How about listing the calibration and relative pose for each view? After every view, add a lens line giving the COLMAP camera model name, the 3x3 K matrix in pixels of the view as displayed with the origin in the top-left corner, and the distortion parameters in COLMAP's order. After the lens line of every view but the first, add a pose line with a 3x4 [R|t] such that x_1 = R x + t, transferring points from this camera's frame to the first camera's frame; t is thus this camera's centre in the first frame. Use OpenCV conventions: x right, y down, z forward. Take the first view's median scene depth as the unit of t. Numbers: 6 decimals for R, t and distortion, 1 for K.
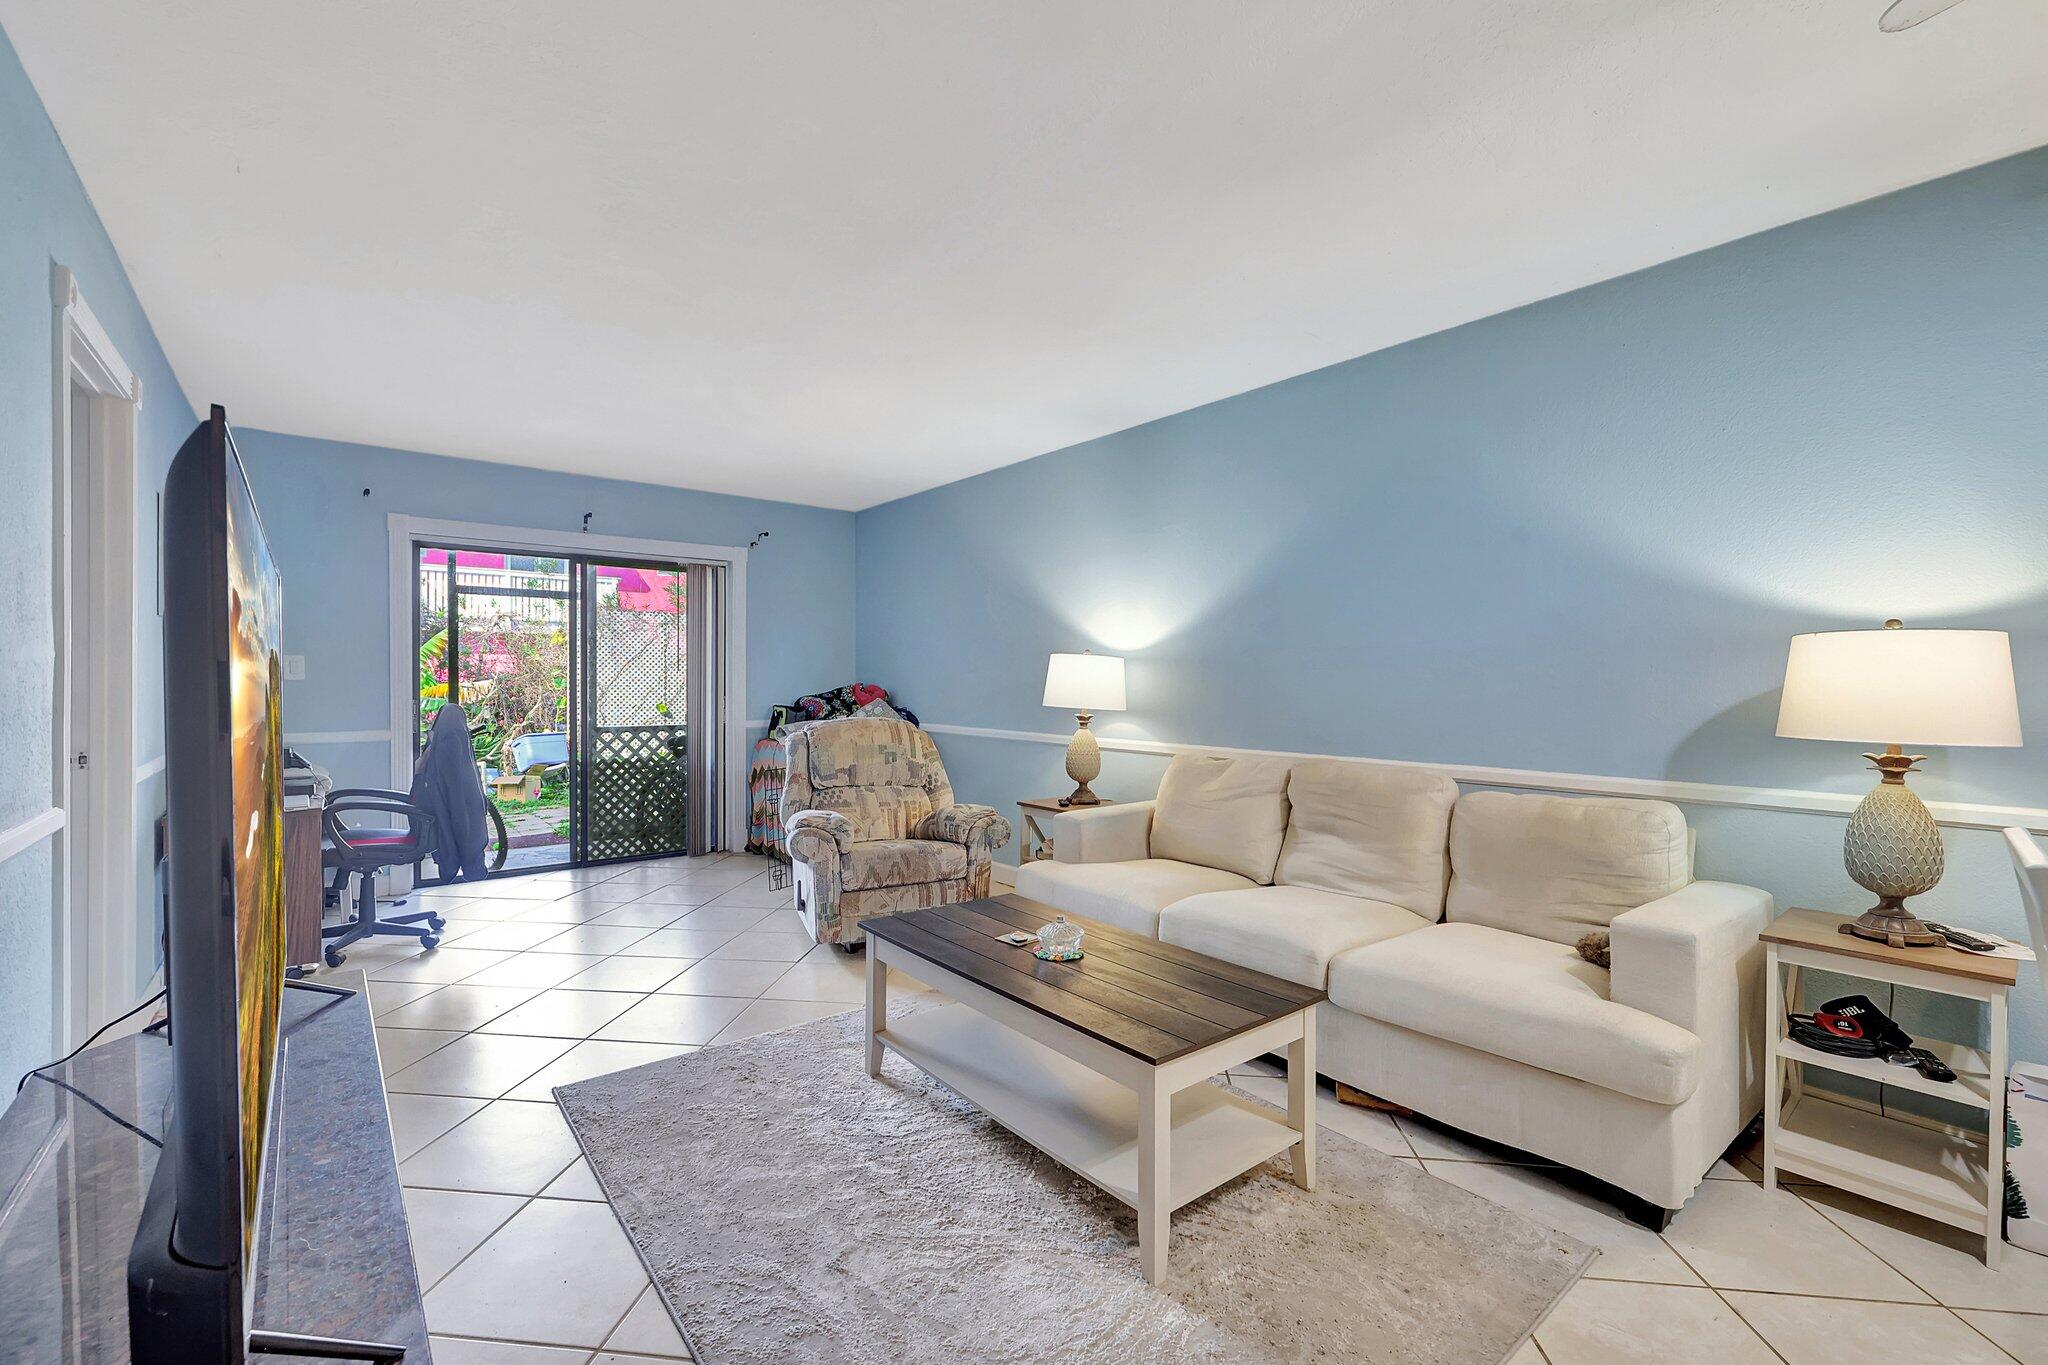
lens RADIAL K [[862.0, 0, 1023.5], [0, 862.0, 685.7], [0, 0, 1]] dist [0.011283, 0.000706]
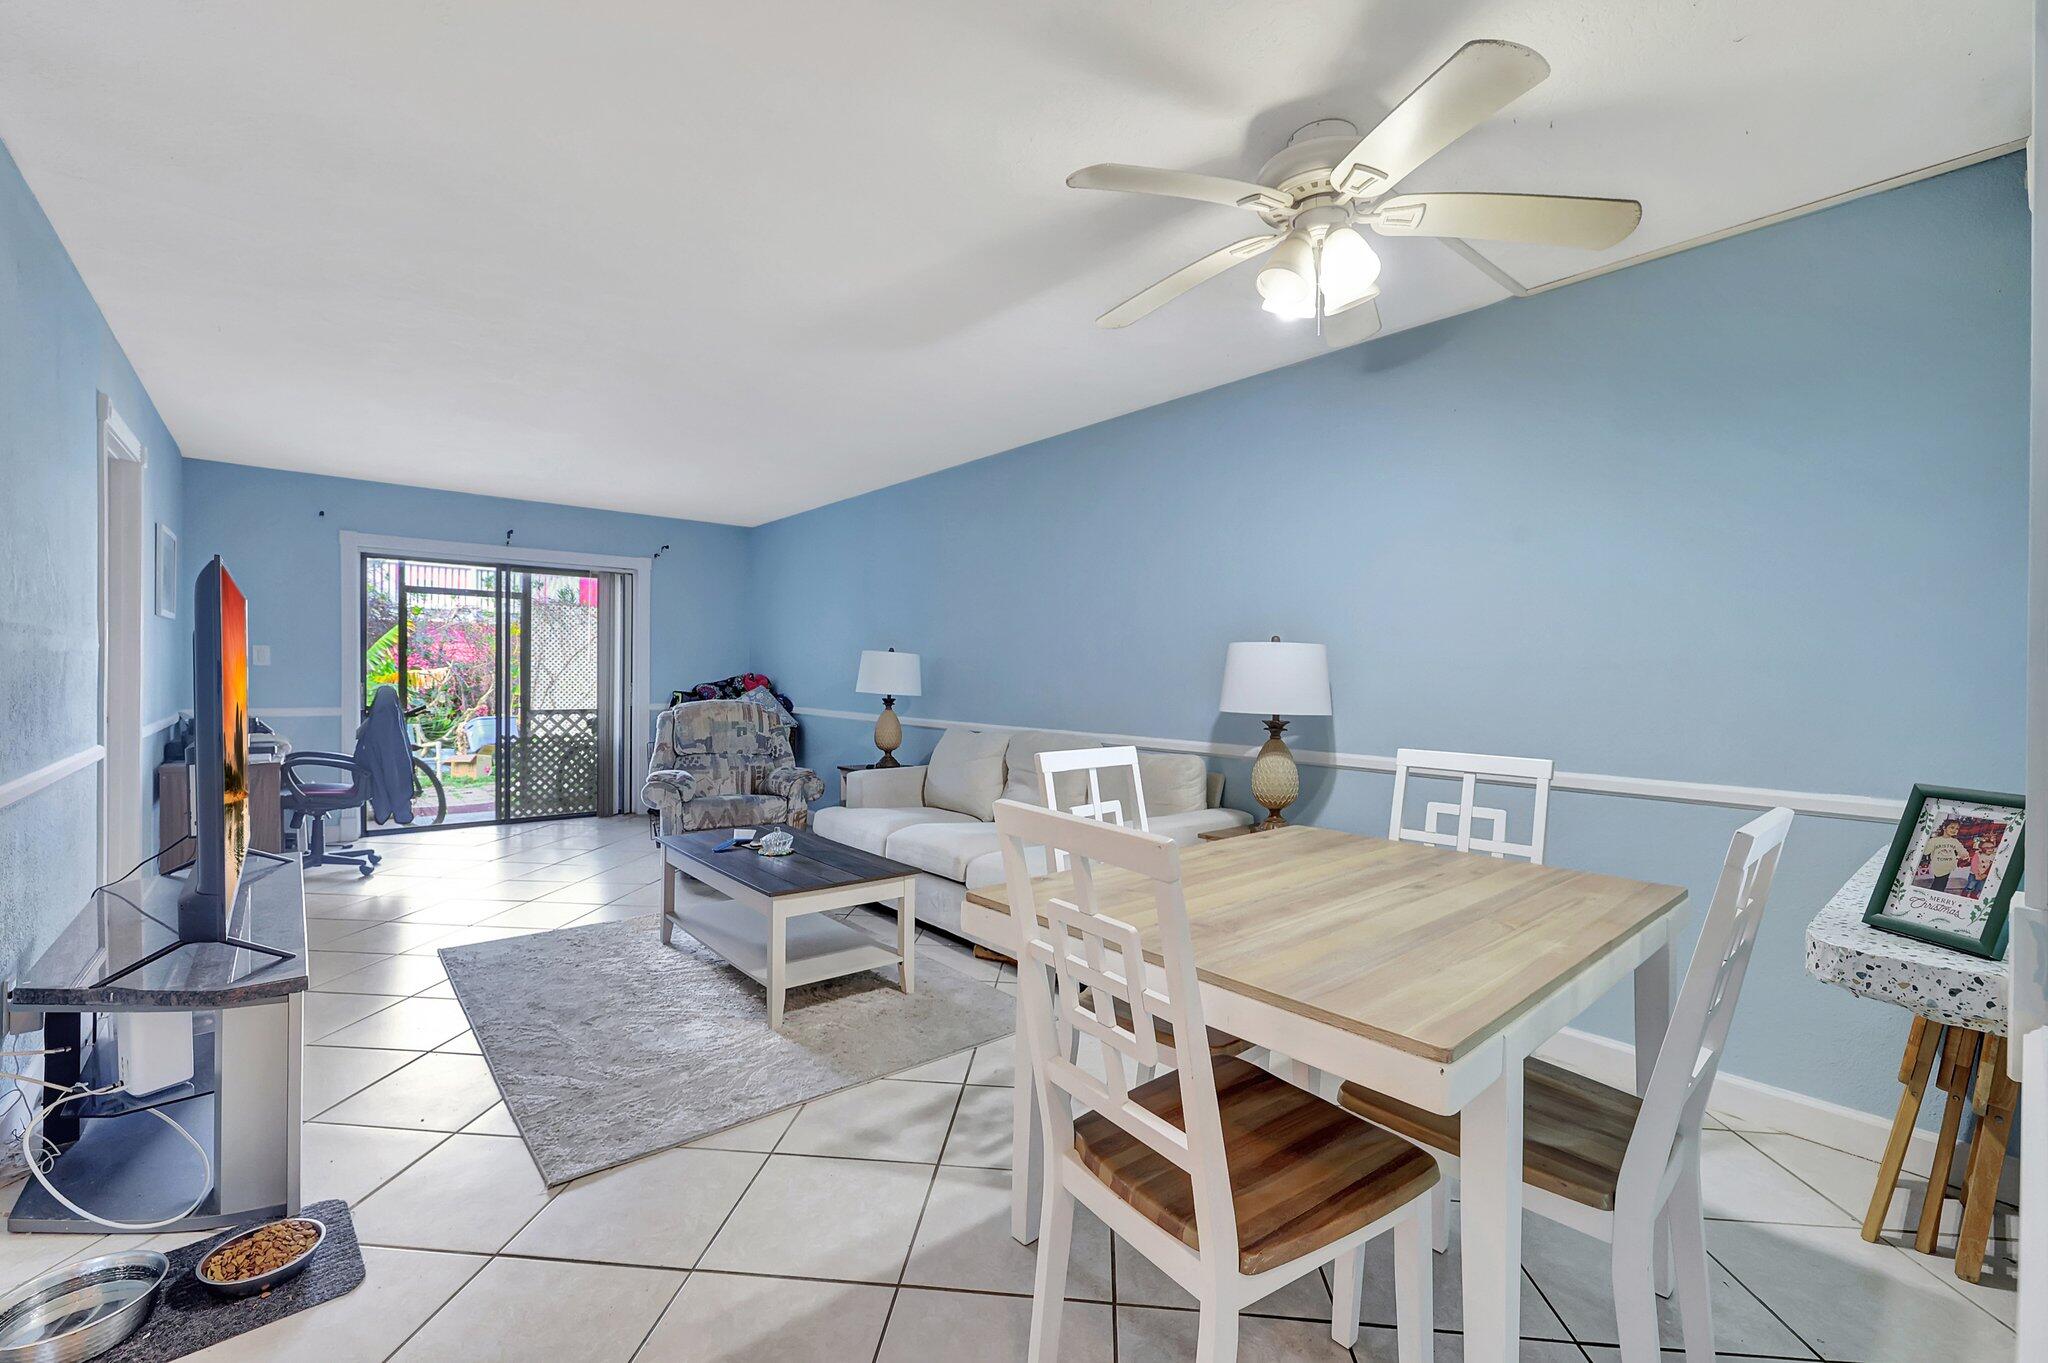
lens RADIAL K [[862.0, 0, 1021.2], [0, 862.0, 684.6], [0, 0, 1]] dist [0.011283, 0.000706]
pose [[0.999833, 0.009670, 0.015502, 0.245533], [-0.009770, 0.999932, 0.006370, 0.002820], [-0.015440, -0.006520, 0.999860, -0.279796]]
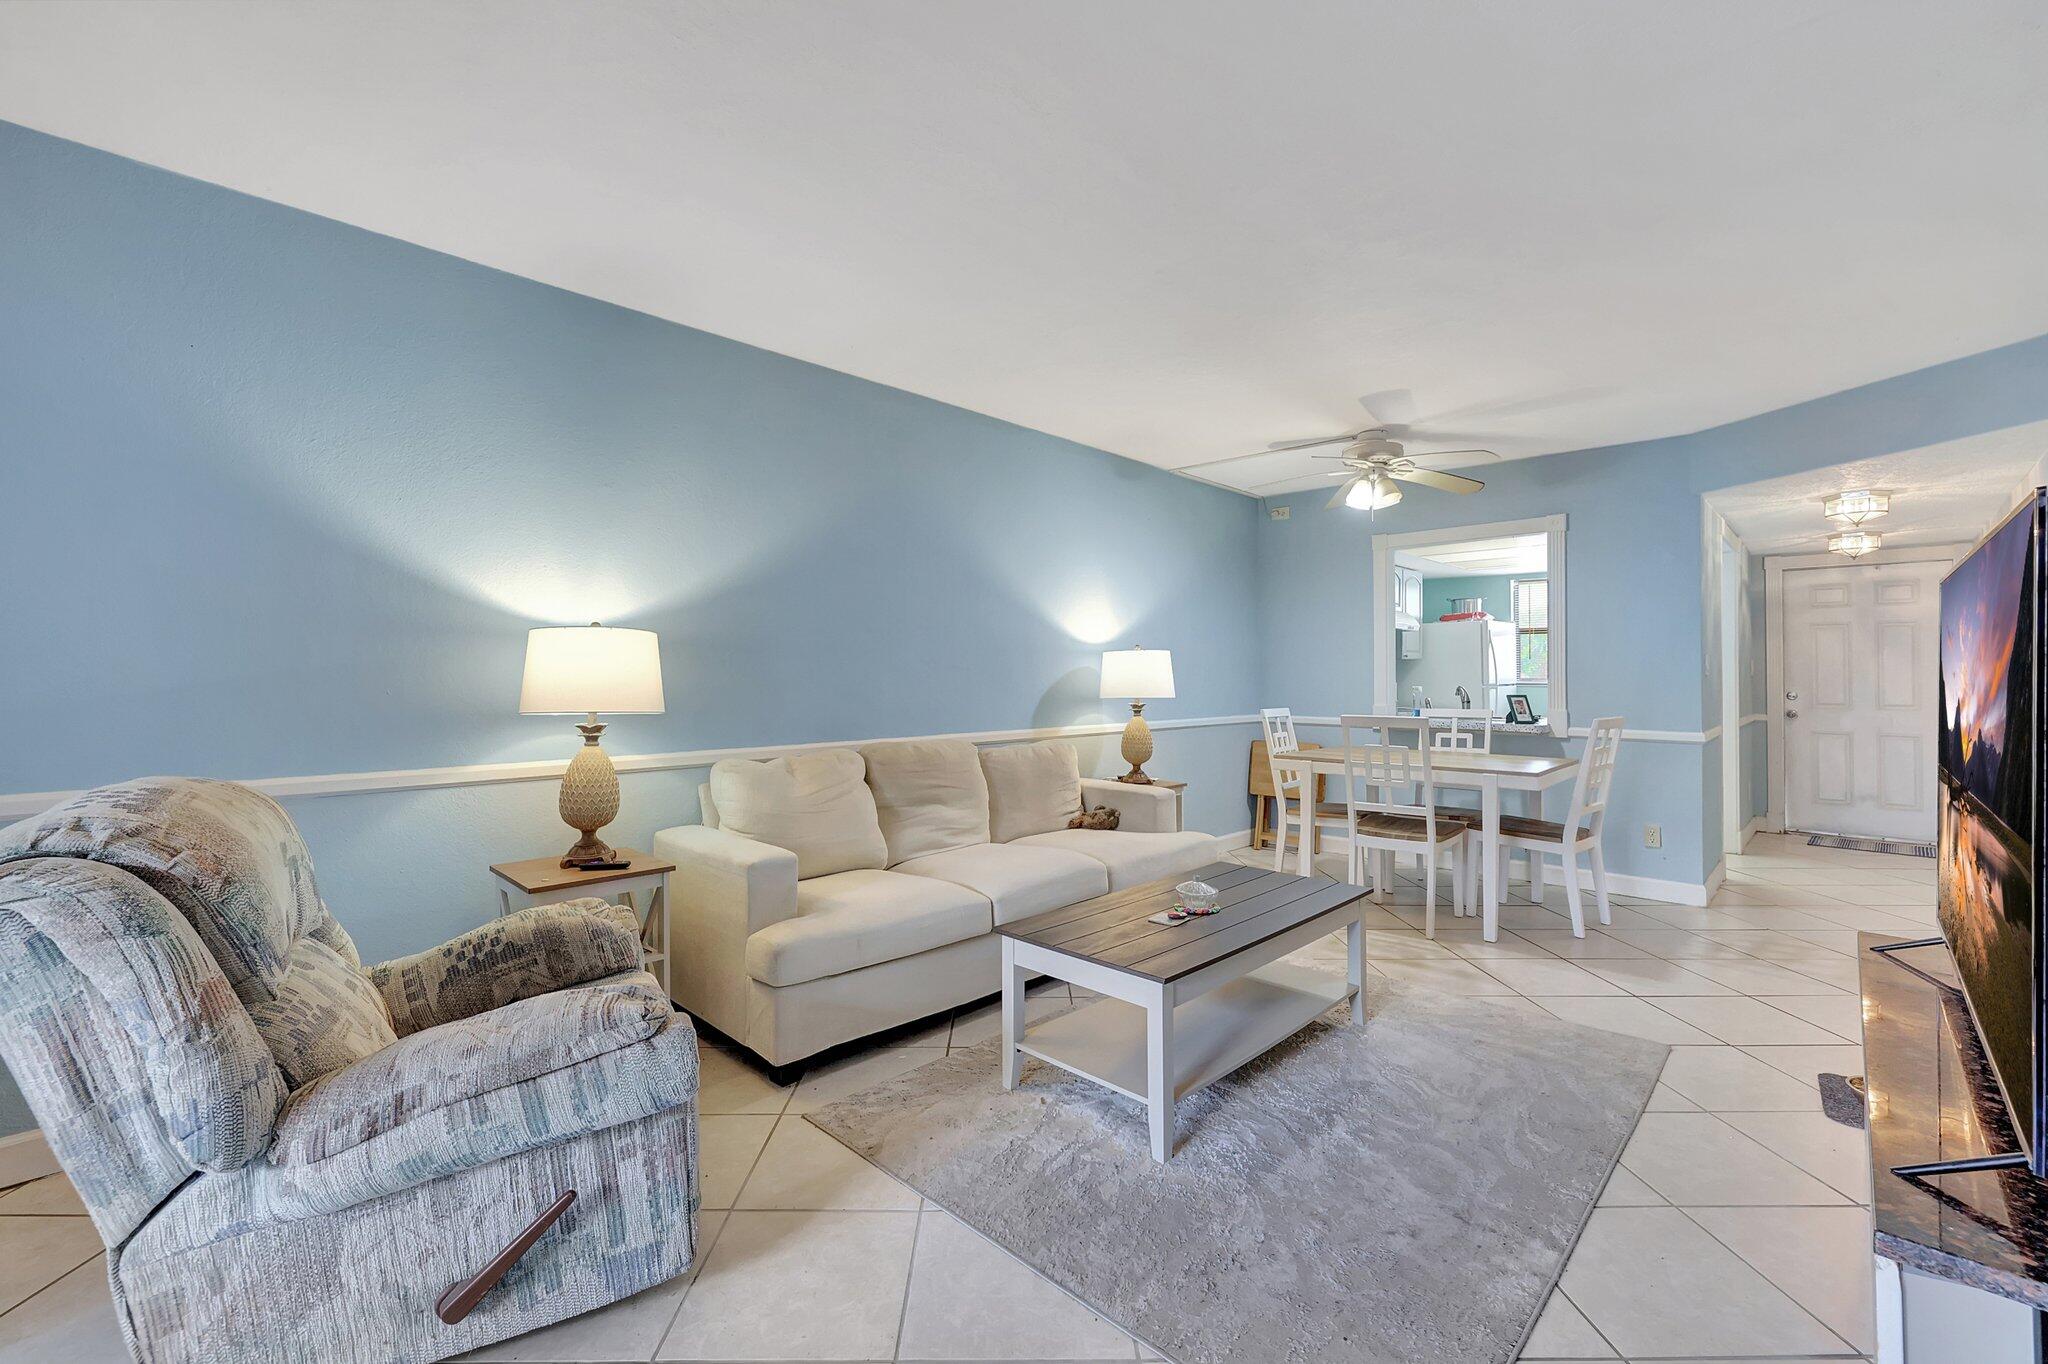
lens RADIAL K [[862.0, 0, 1021.9], [0, 862.0, 668.8], [0, 0, 1]] dist [0.011283, 0.000706]
pose [[-0.116961, 0.001232, 0.993136, -0.603861], [0.000641, 0.999999, -0.001165, -0.005180], [-0.993136, 0.000501, -0.116961, 0.763537]]
